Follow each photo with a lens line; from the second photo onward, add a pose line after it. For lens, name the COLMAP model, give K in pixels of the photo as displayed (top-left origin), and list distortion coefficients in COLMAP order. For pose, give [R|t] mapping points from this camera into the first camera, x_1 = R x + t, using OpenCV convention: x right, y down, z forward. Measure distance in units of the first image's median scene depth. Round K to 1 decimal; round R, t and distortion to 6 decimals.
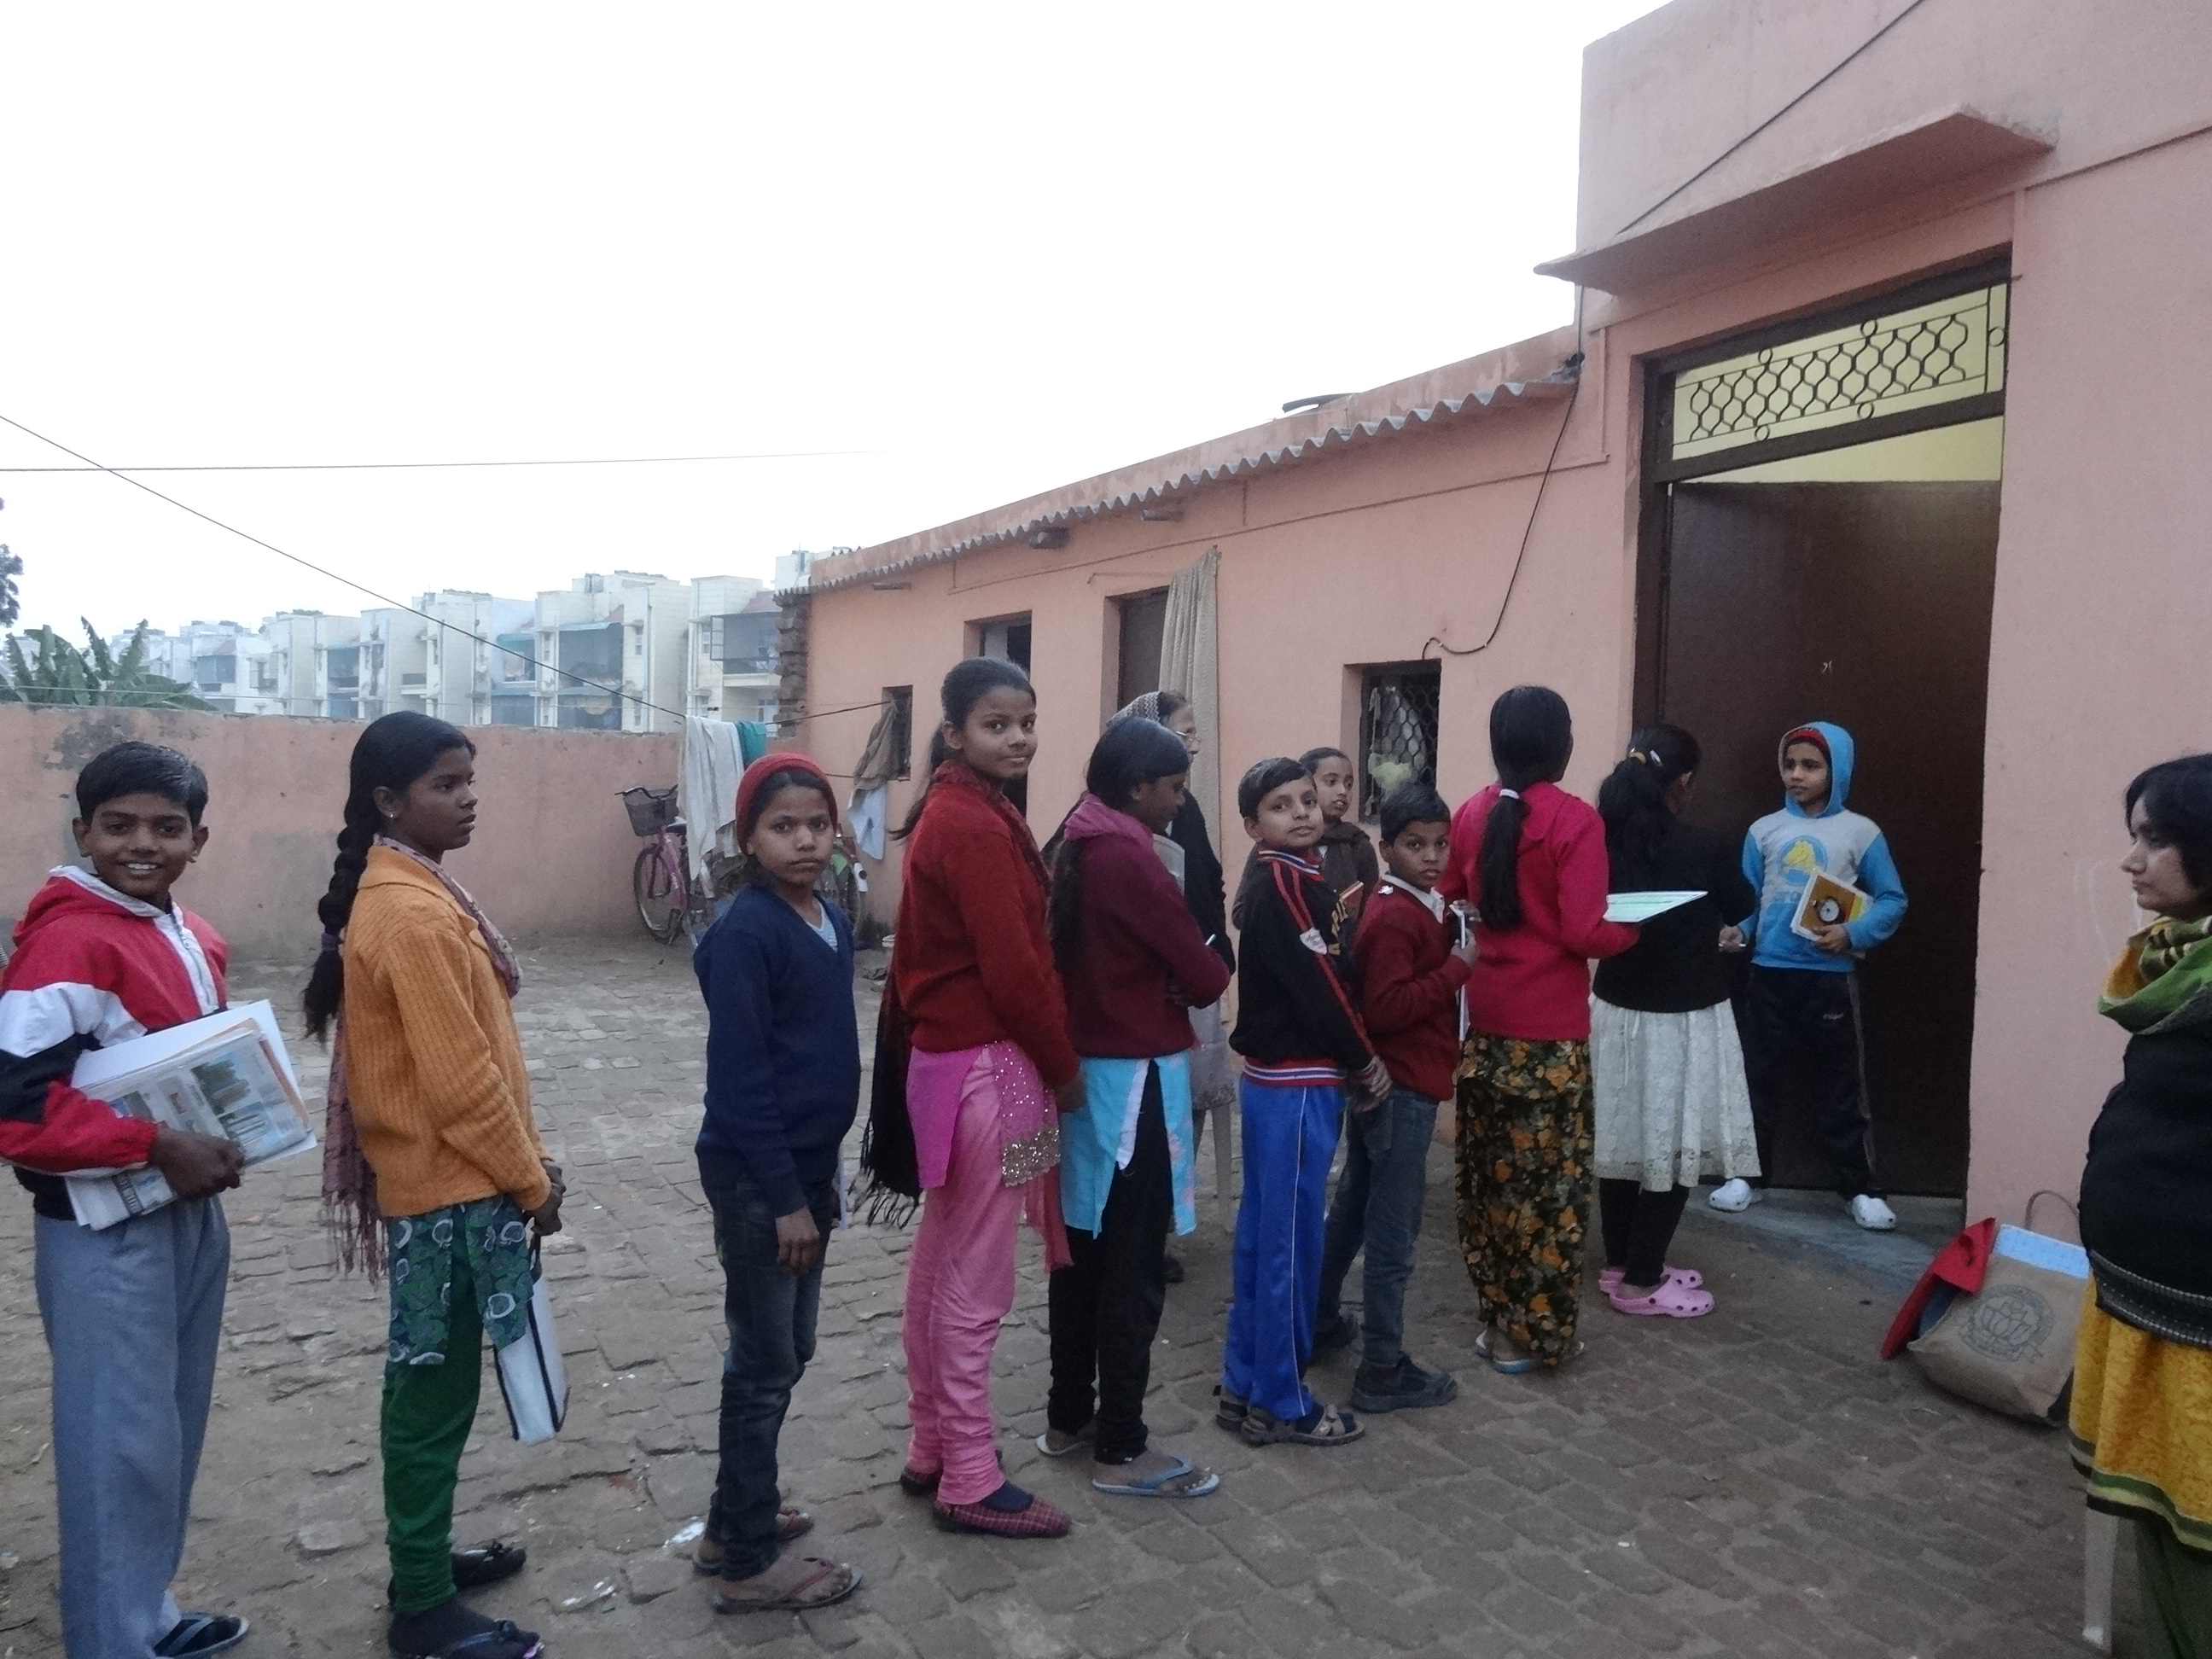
lens RADIAL K [[1644.0, 0, 1091.3], [0, 1644.0, 829.1], [0, 0, 1]] dist [0.007117, -0.008309]
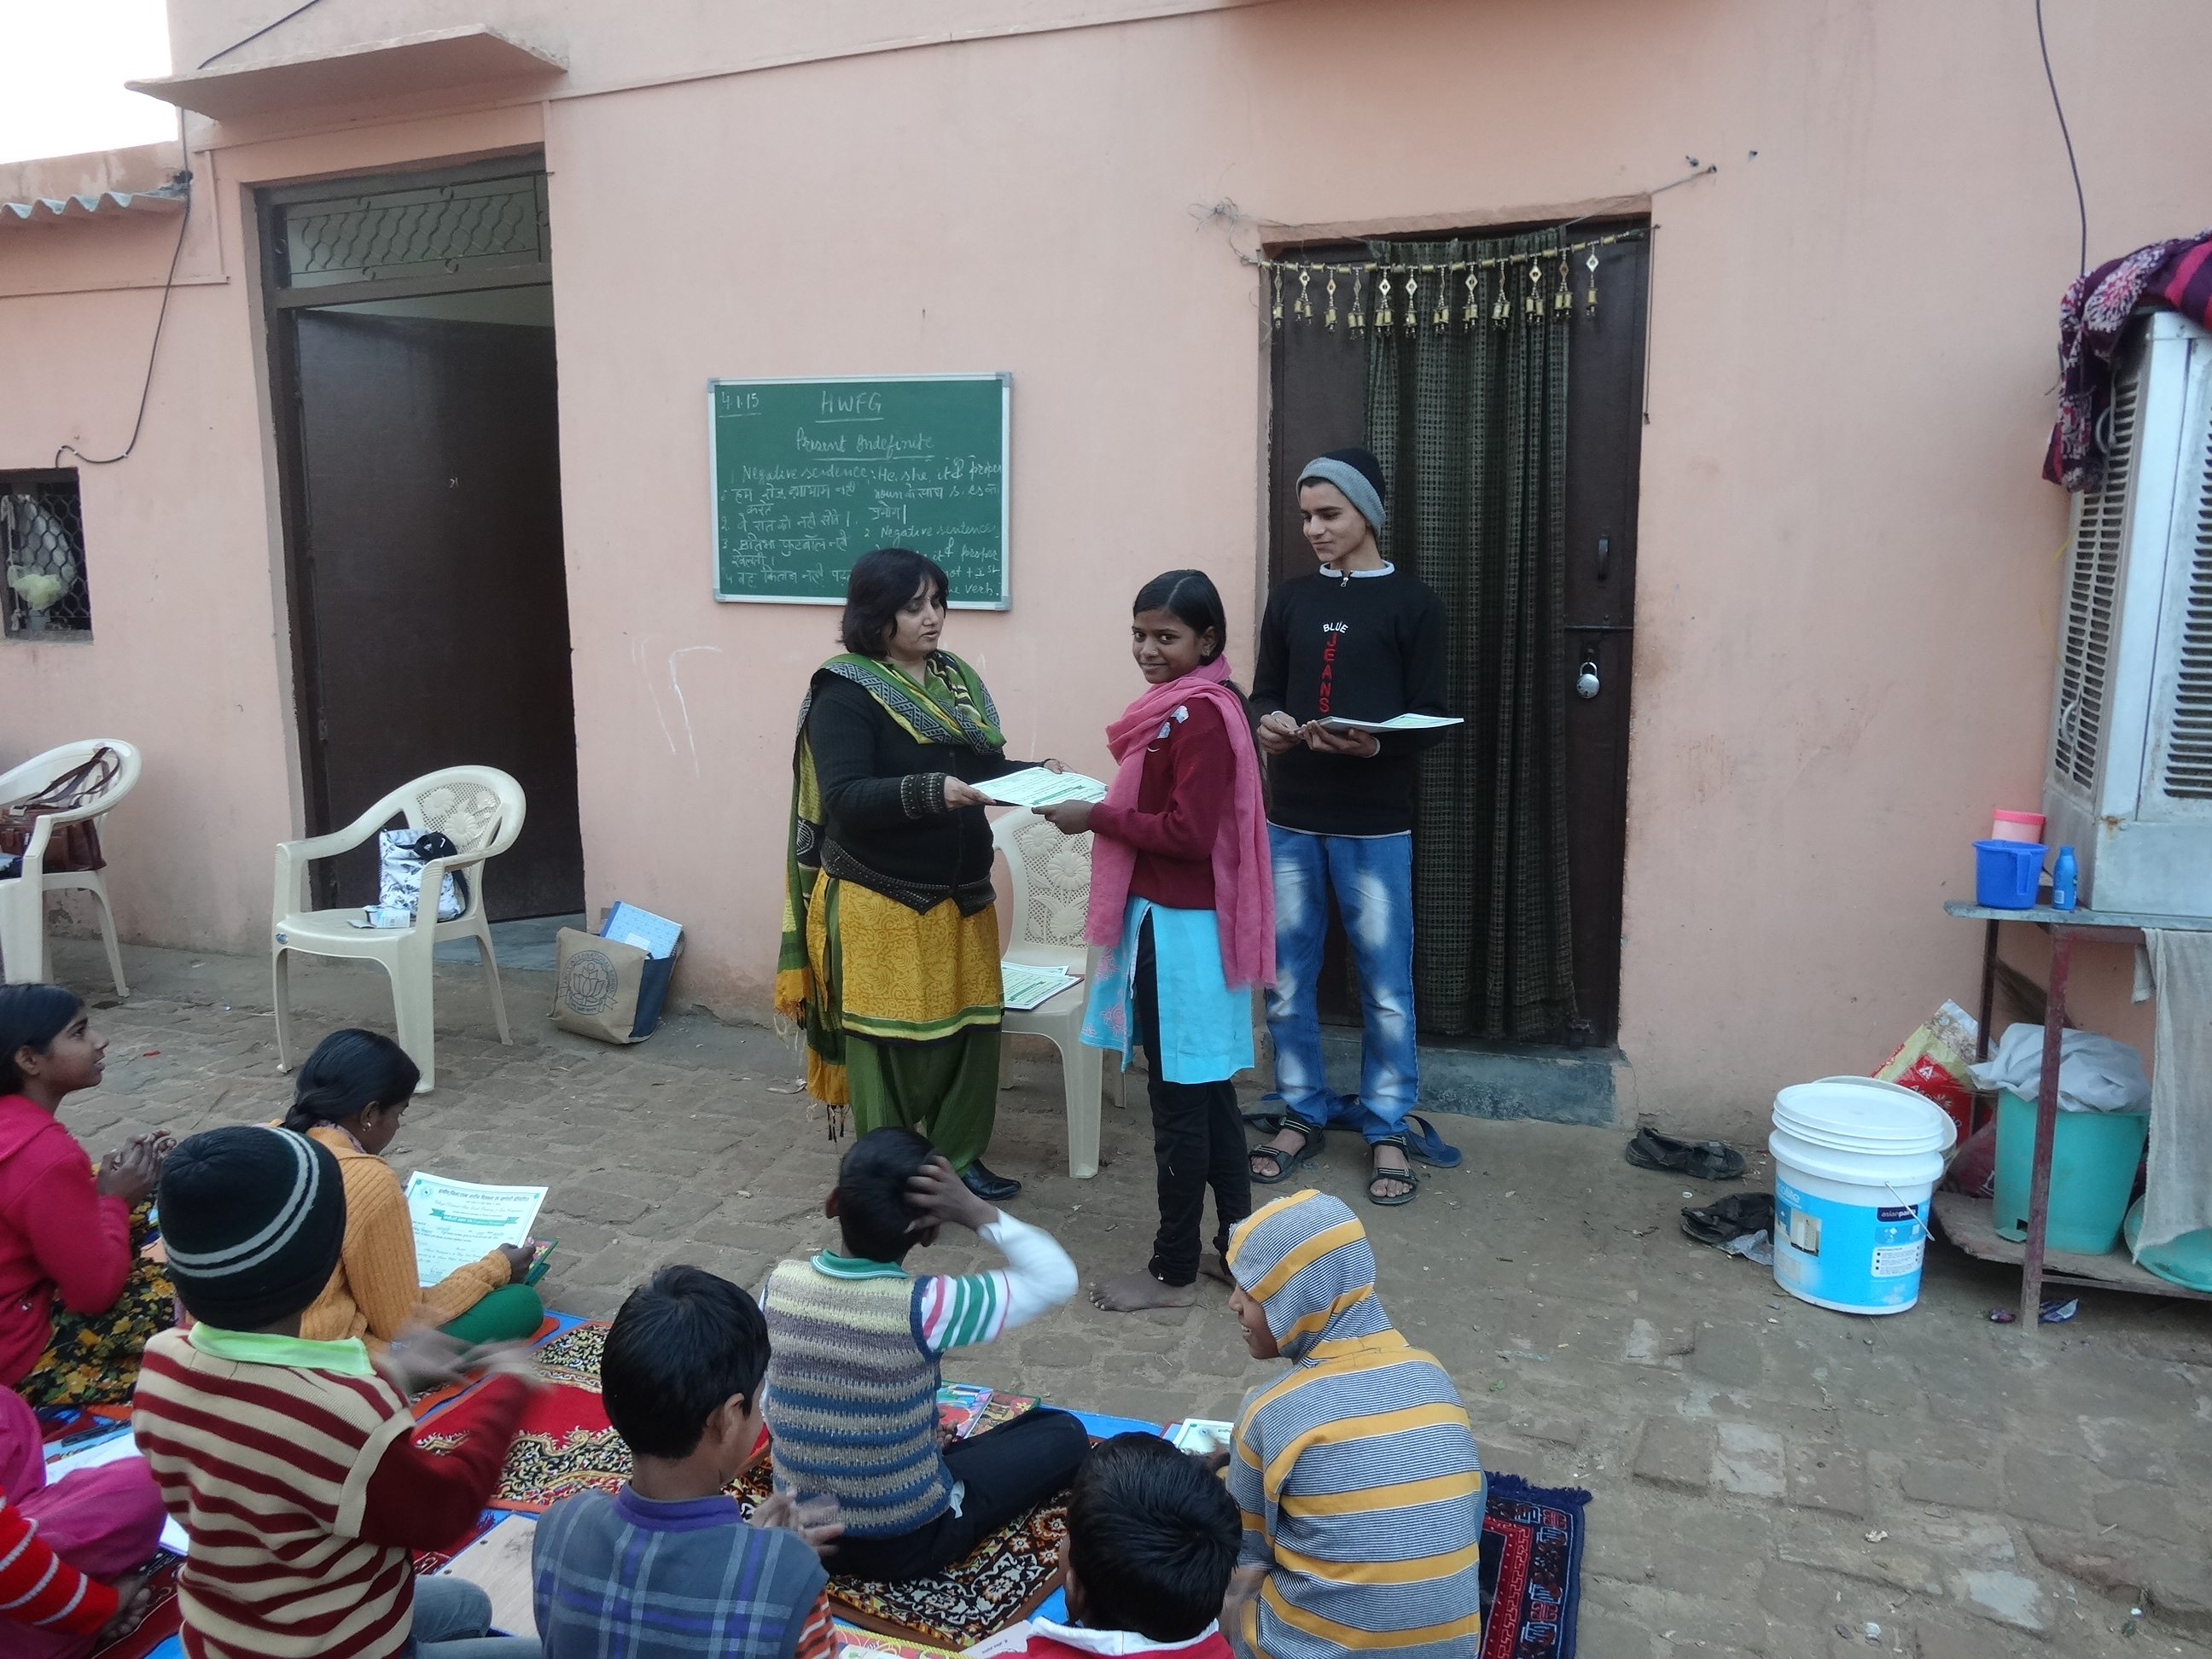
lens RADIAL K [[1644.0, 0, 1088.5], [0, 1644.0, 835.9], [0, 0, 1]] dist [0.007117, -0.008309]
pose [[0.741971, -0.130100, 0.657688, -0.018886], [0.047652, 0.988744, 0.141828, 0.004795], [-0.668736, -0.073892, 0.739819, -0.178435]]
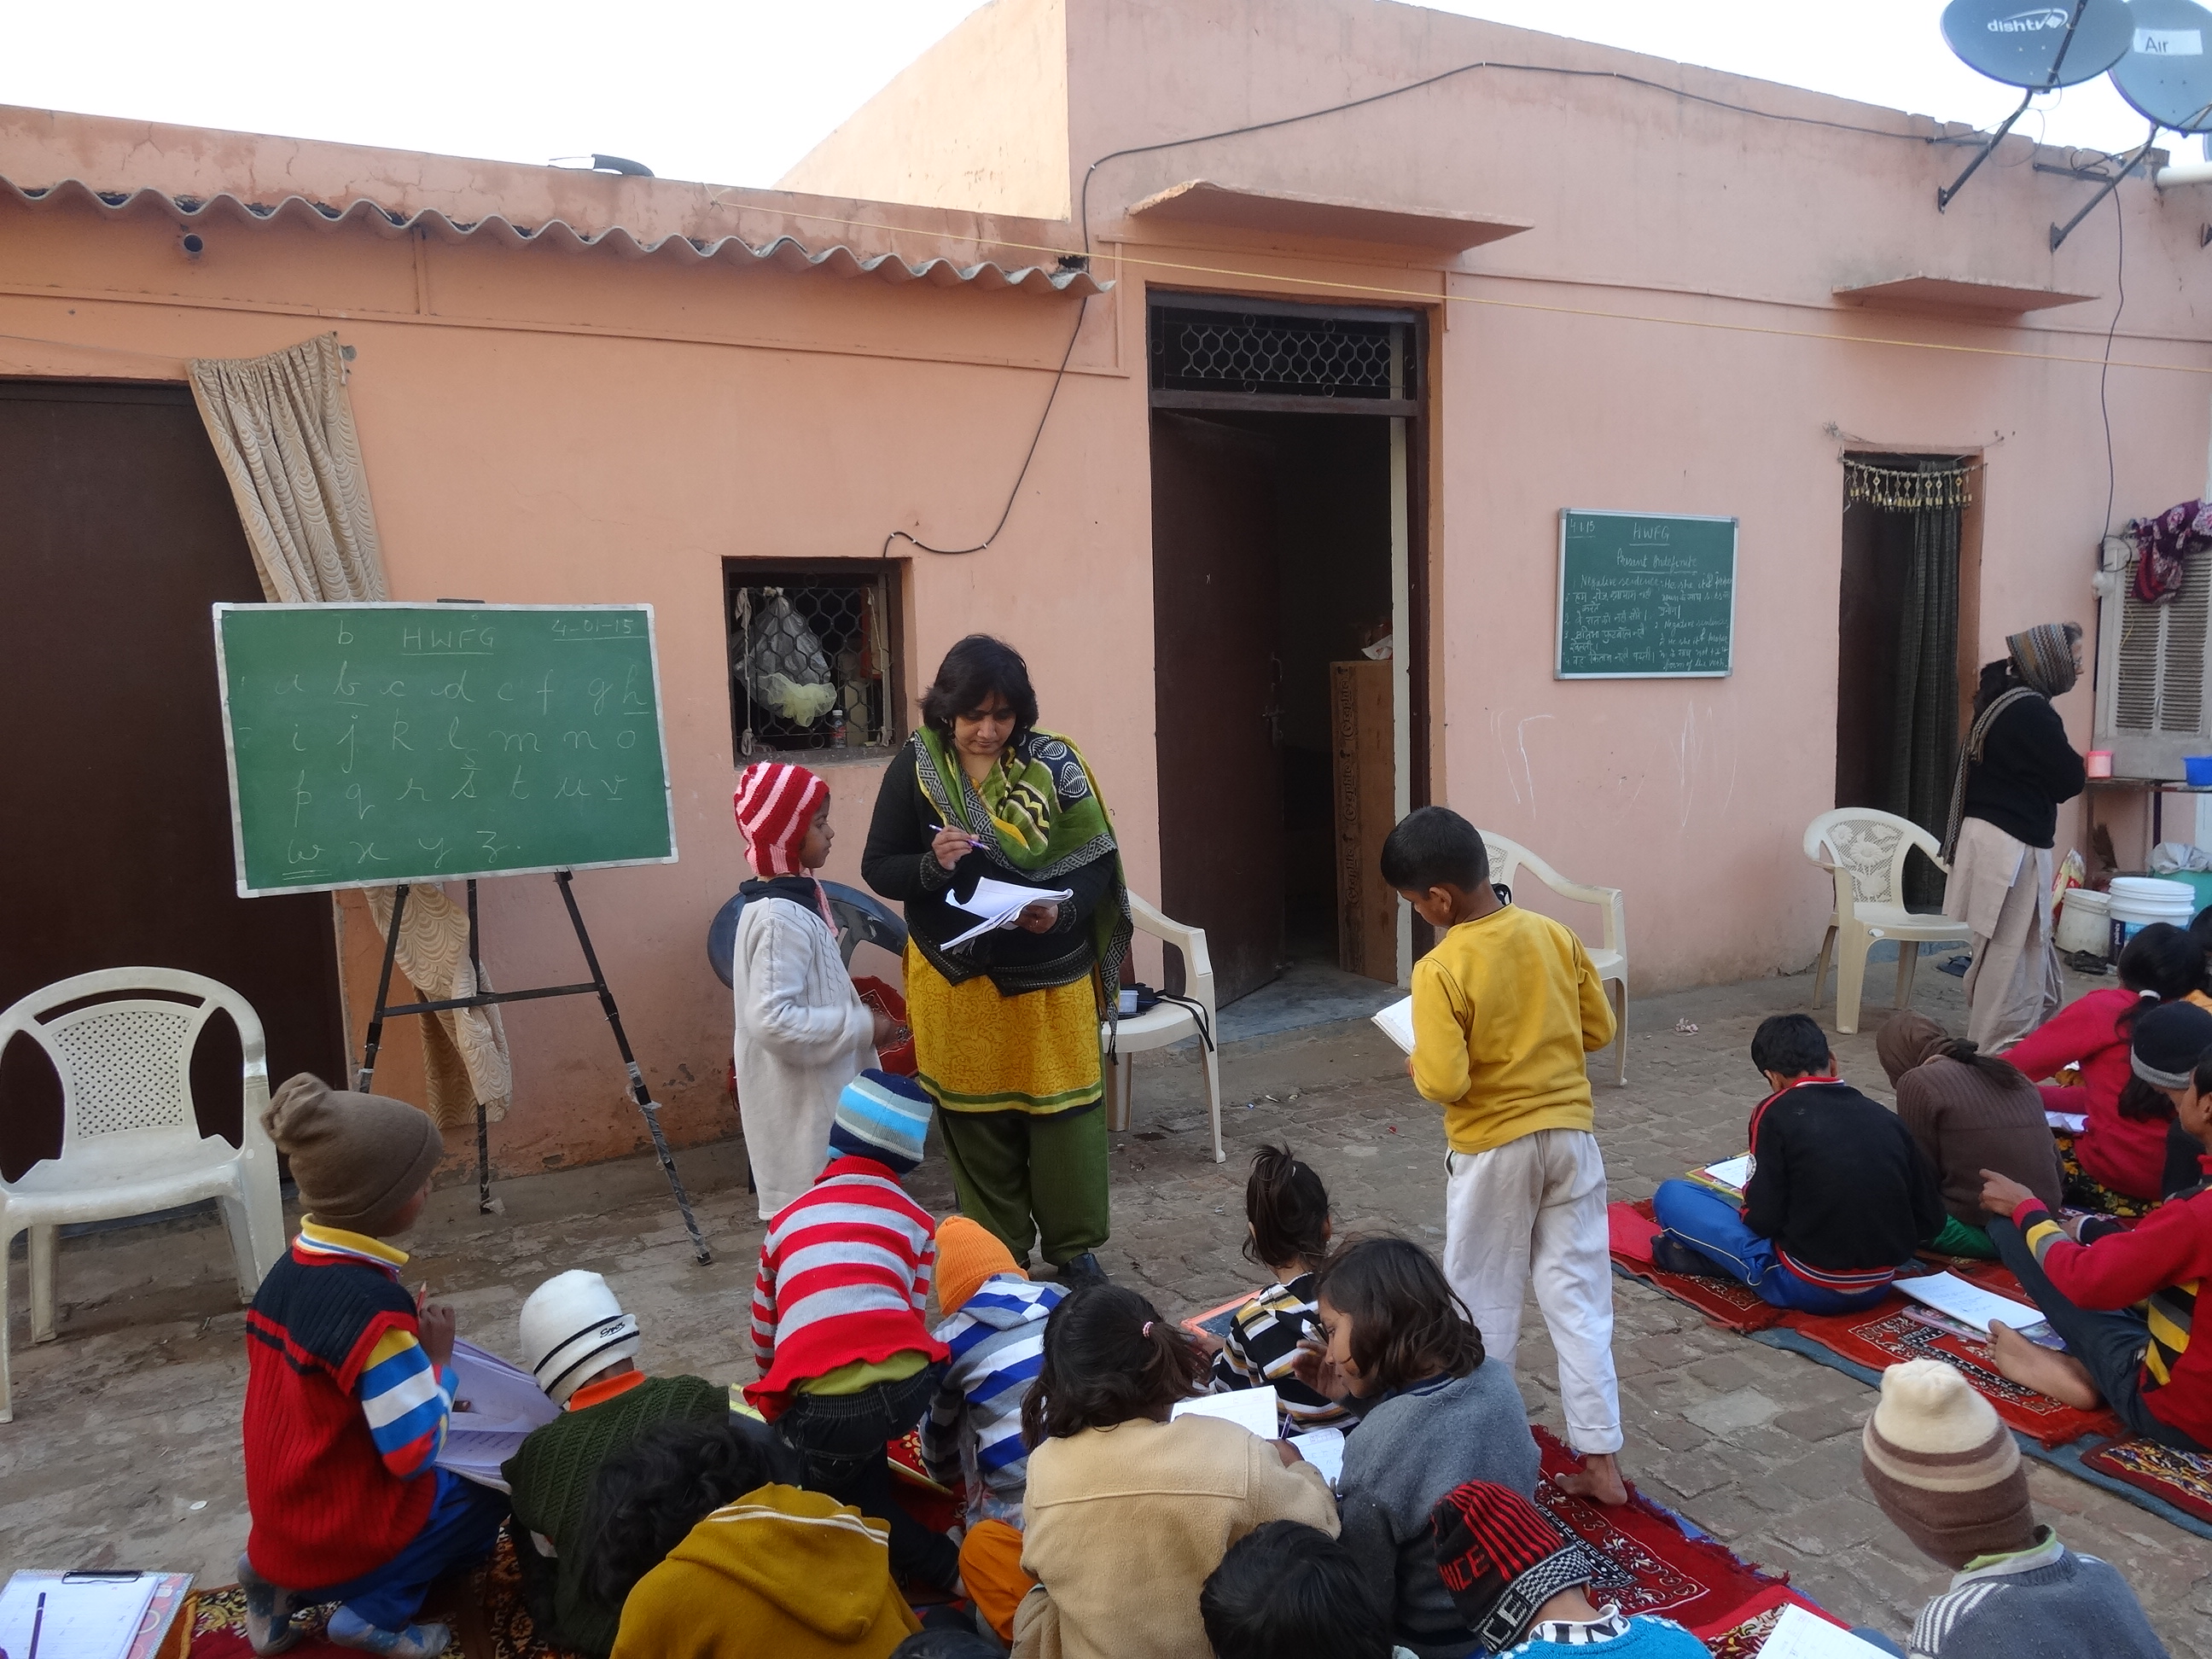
lens RADIAL K [[1644.0, 0, 1104.2], [0, 1644.0, 833.3], [0, 0, 1]] dist [0.007117, -0.008309]
pose [[-0.029509, -0.136283, 0.990230, -0.739426], [0.066614, 0.988191, 0.137987, -0.081639], [-0.997342, 0.070035, -0.020082, 1.037524]]
